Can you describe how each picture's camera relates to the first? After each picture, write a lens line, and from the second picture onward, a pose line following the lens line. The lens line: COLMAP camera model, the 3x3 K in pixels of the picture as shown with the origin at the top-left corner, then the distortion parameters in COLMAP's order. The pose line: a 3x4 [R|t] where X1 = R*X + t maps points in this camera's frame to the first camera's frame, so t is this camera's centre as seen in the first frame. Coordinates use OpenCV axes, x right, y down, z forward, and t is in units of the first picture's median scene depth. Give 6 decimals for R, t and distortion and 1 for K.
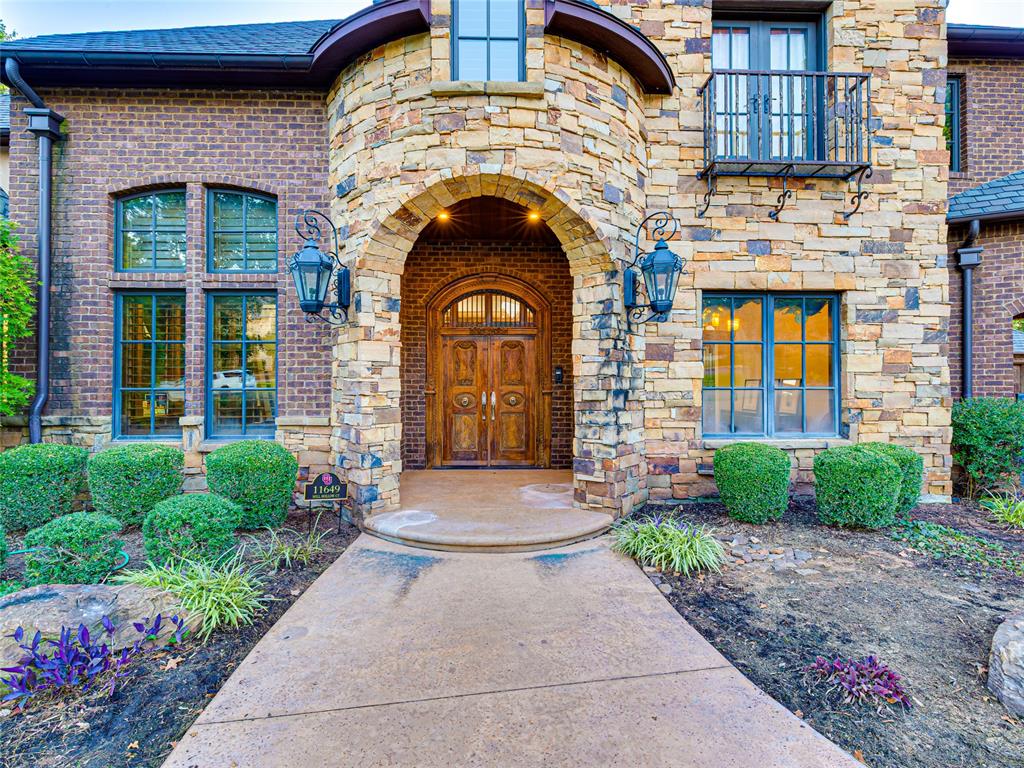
lens RADIAL K [[489.4, 0, 511.2], [0, 489.4, 378.8], [0, 0, 1]] dist [0.000921, 0.000219]
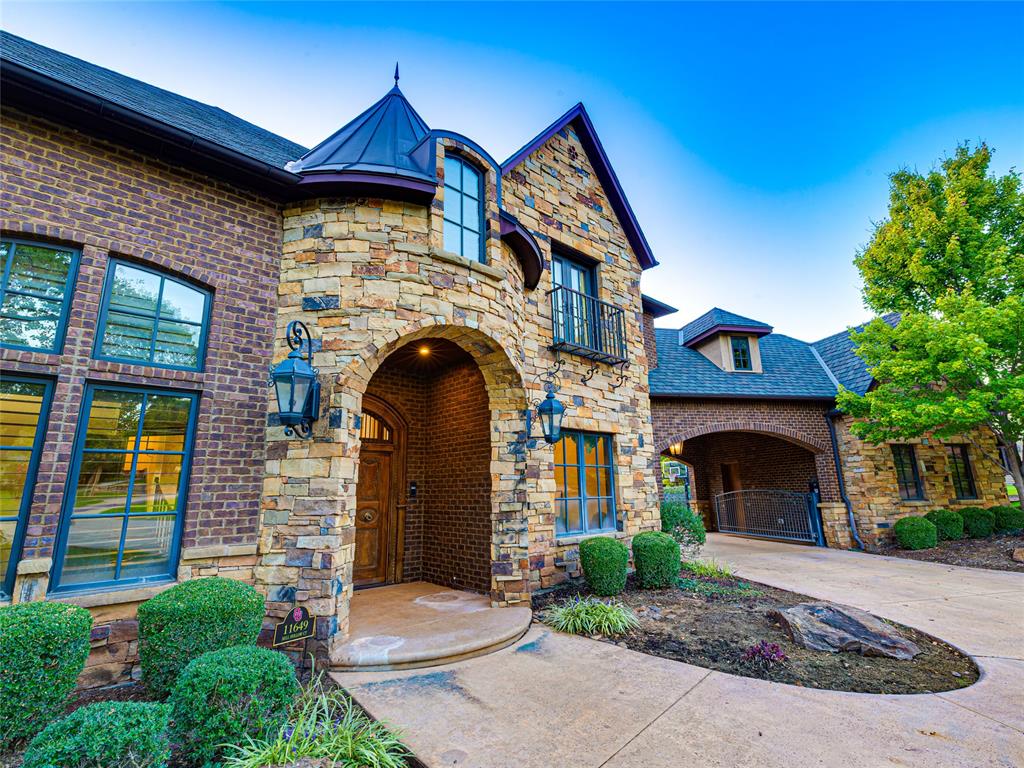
lens RADIAL K [[481.3, 0, 512.0], [0, 481.3, 384.0], [0, 0, 1]] dist [0.000174, 0.000101]
pose [[0.766944, 0.126857, 0.629050, -0.592346], [0.012533, 0.977118, -0.212330, -0.010799], [-0.641591, 0.170729, 0.747805, 0.026168]]
